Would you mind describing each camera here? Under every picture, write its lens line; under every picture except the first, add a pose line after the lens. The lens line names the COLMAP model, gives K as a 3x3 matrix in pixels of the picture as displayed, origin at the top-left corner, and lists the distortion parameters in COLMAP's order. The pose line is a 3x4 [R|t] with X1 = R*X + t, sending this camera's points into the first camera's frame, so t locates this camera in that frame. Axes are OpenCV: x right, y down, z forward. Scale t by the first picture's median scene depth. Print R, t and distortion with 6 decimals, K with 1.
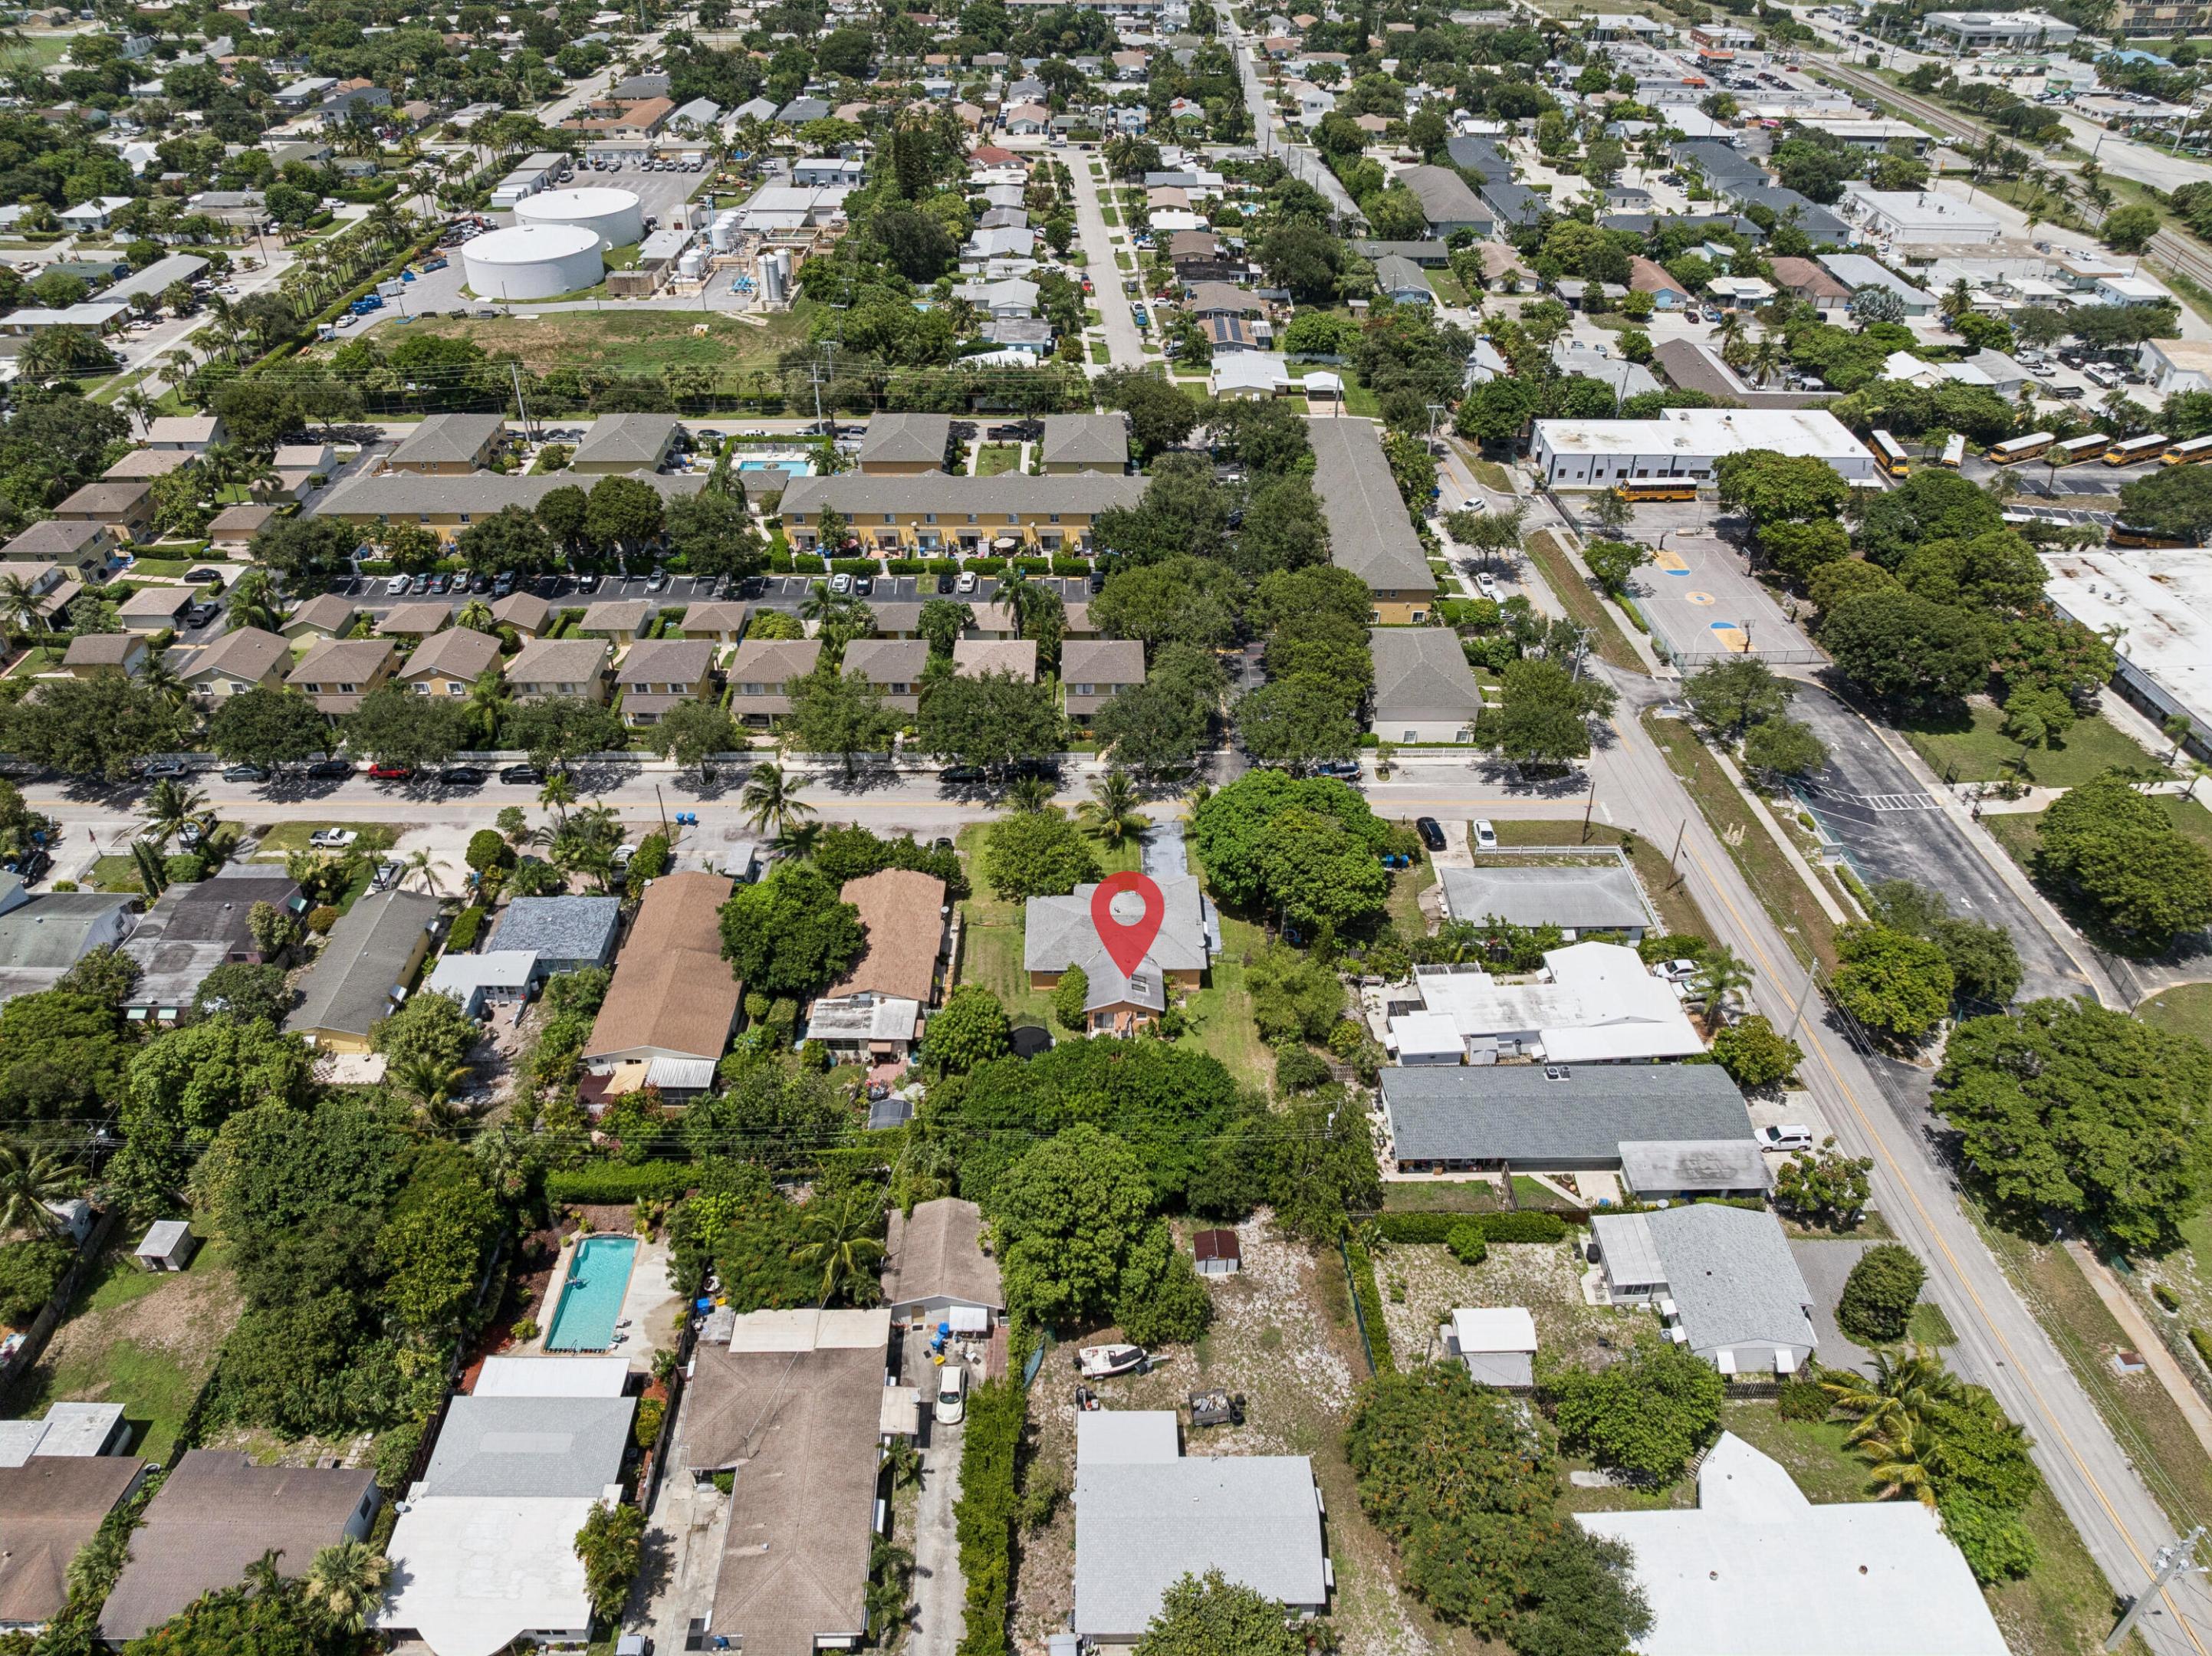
lens RADIAL K [[1548.3, 0, 1113.2], [0, 1548.3, 824.6], [0, 0, 1]] dist [-0.050336, 0.023477]
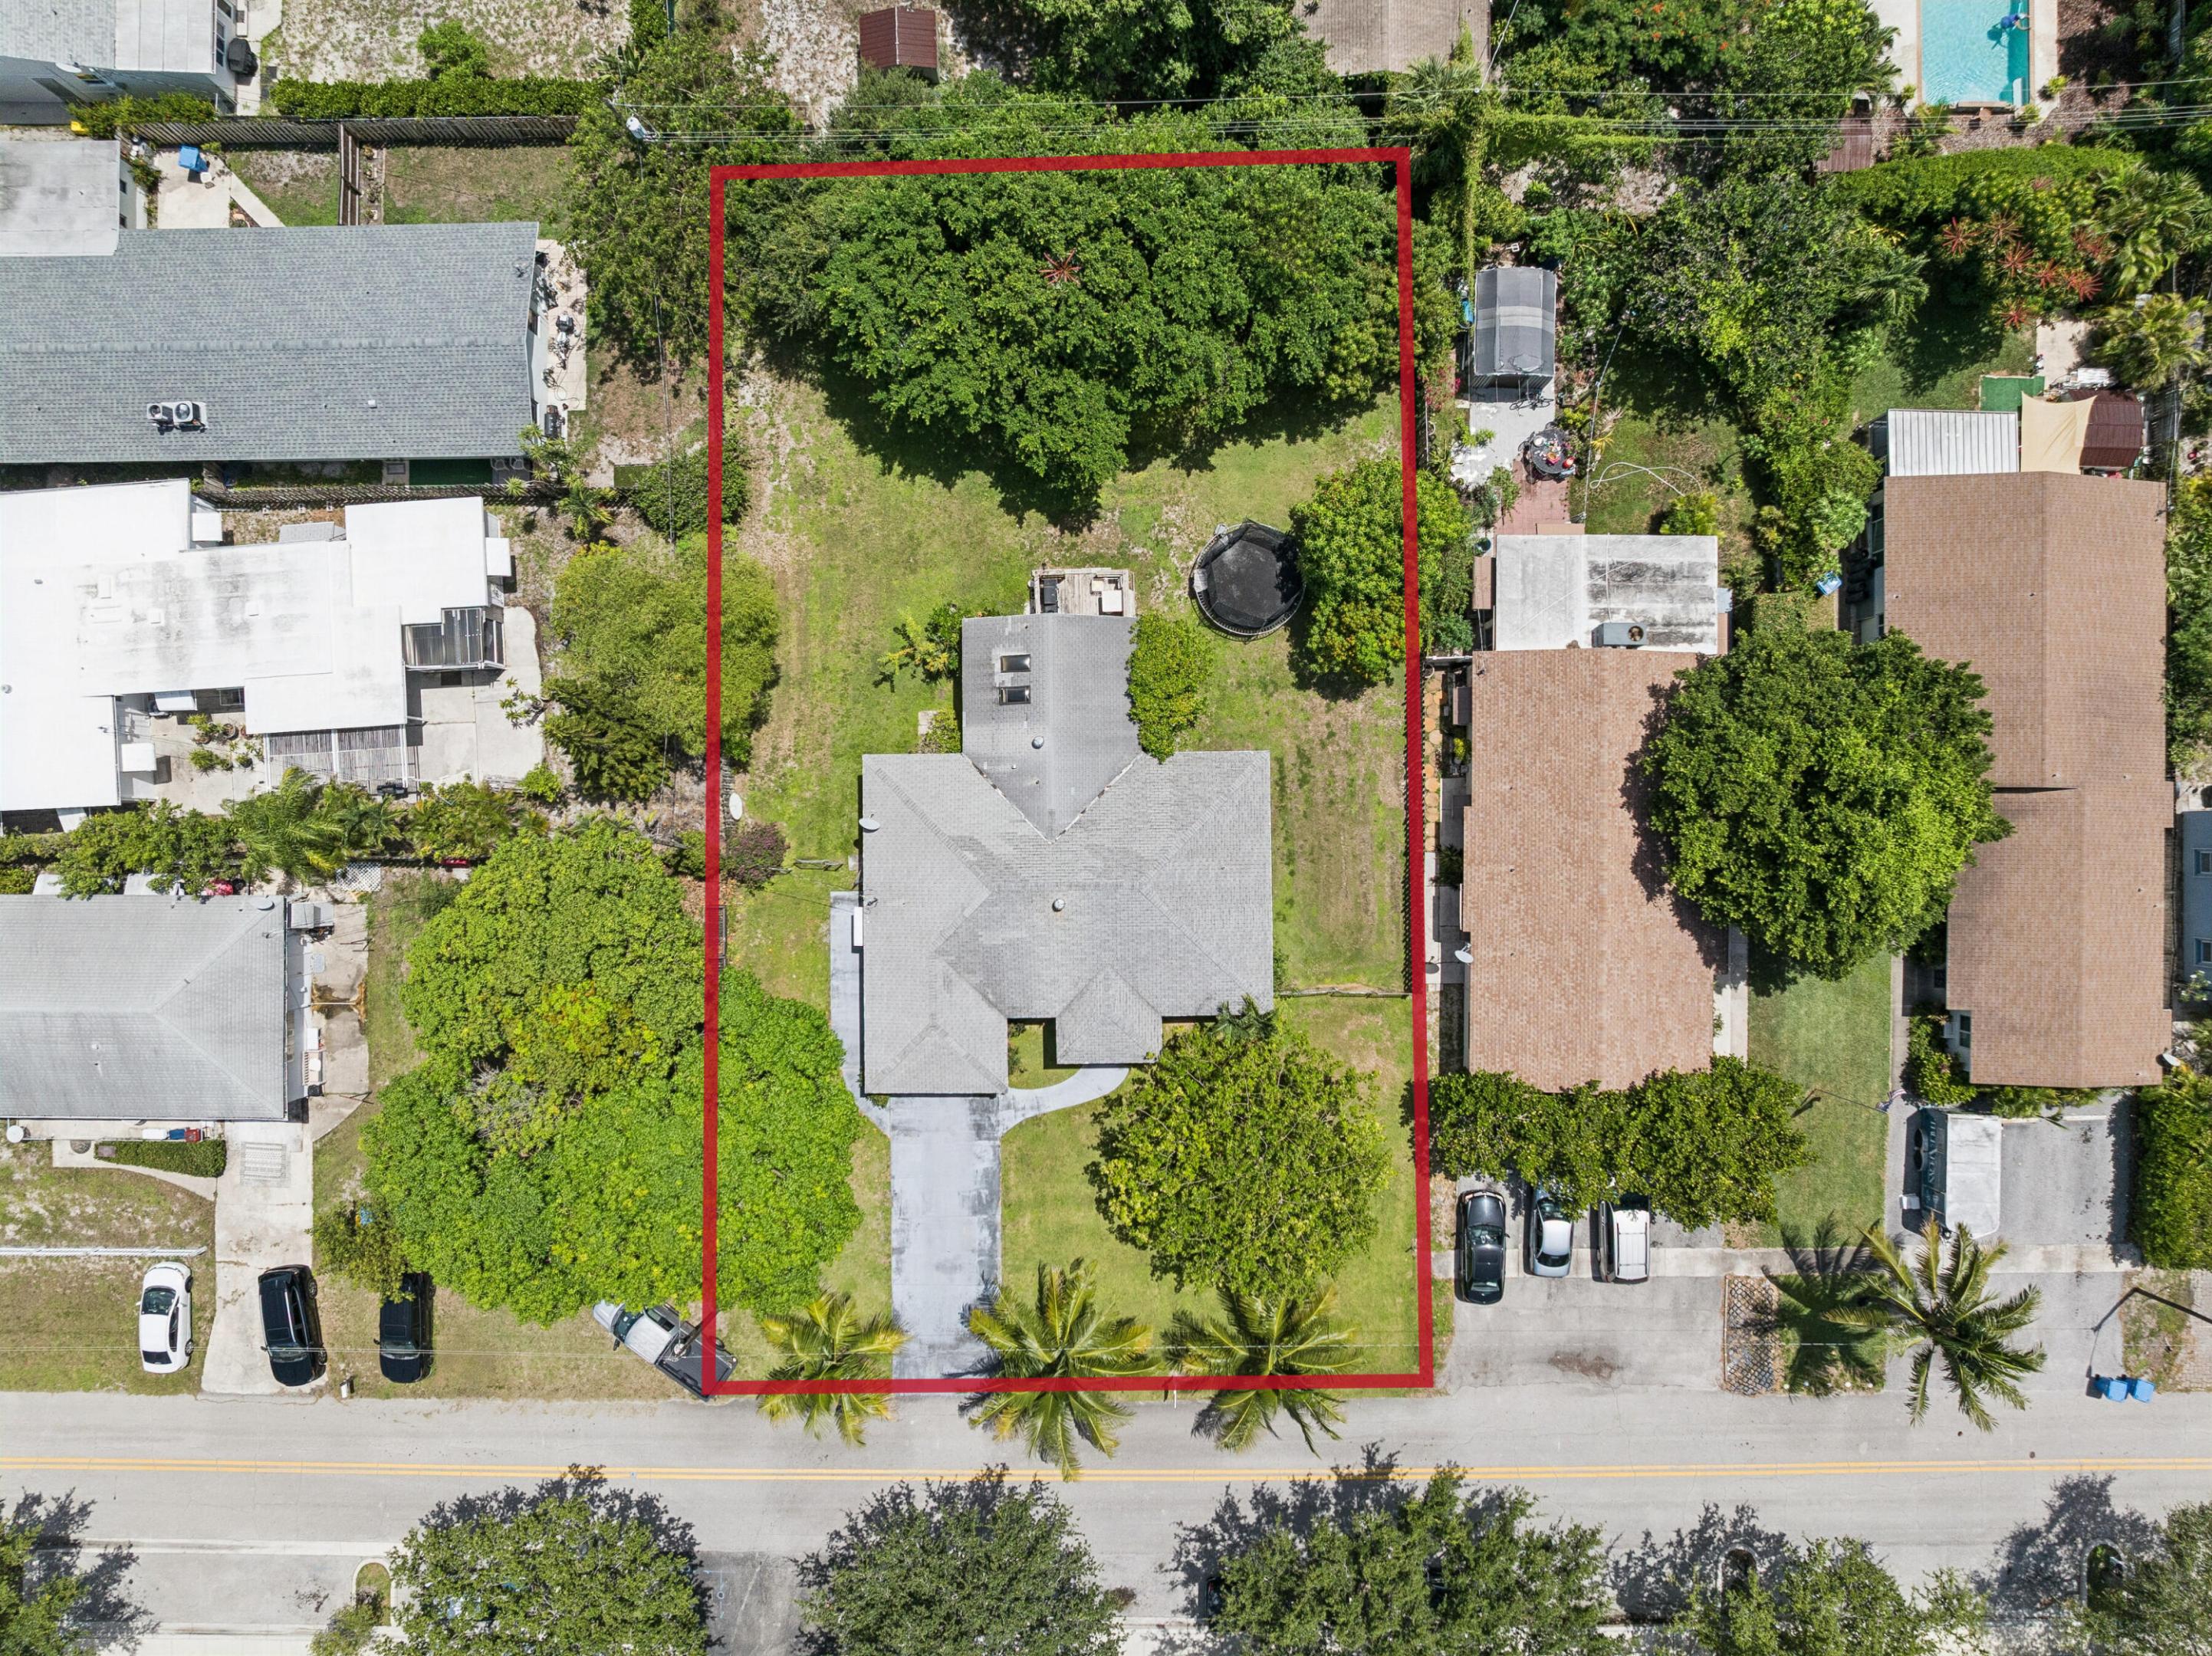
lens RADIAL K [[1558.3, 0, 1112.5], [0, 1558.3, 812.0], [0, 0, 1]] dist [-0.037397, 0.003500]
pose [[-0.999951, -0.009638, 0.002350, -0.012400], [0.007453, -0.573507, 0.819167, -0.274966], [-0.006547, 0.819144, 0.573550, 0.724200]]
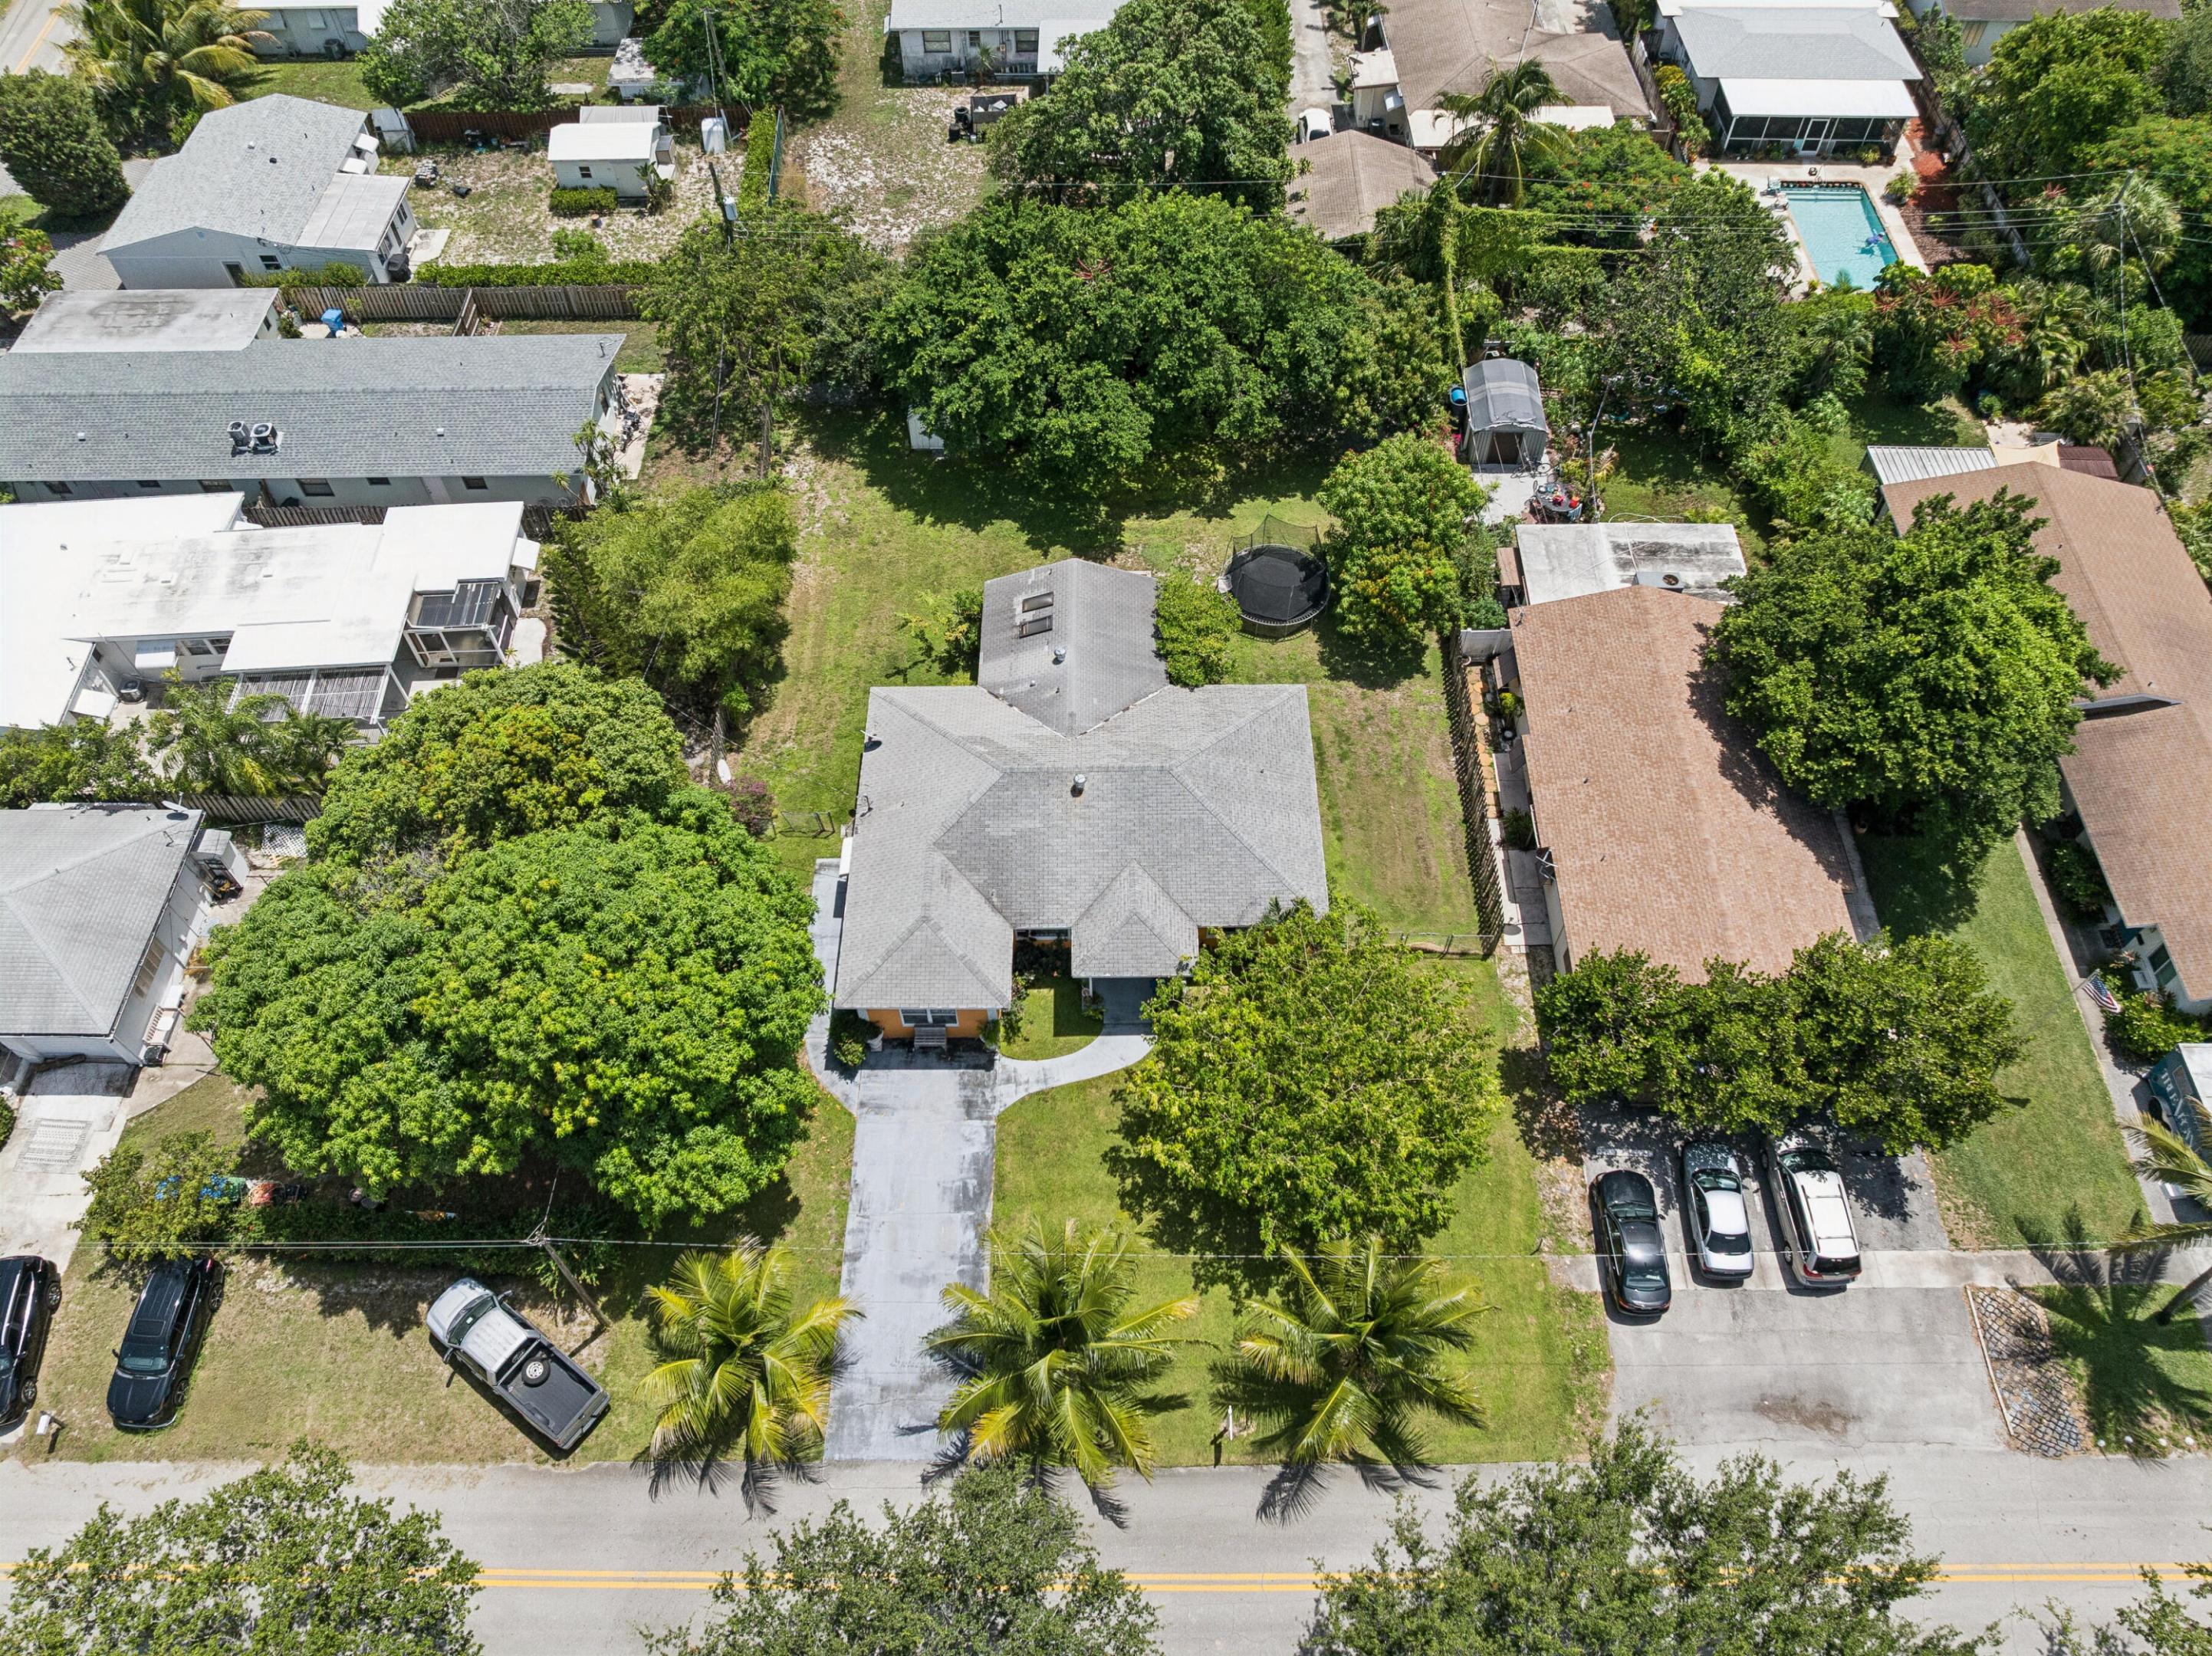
lens RADIAL K [[1546.1, 0, 1114.4], [0, 1546.1, 822.8], [0, 0, 1]] dist [-0.040041, 0.004088]
pose [[-0.999891, -0.012963, 0.007107, -0.008354], [0.007173, -0.005036, 0.999962, -0.312916], [-0.012926, 0.999903, 0.005128, 0.993898]]
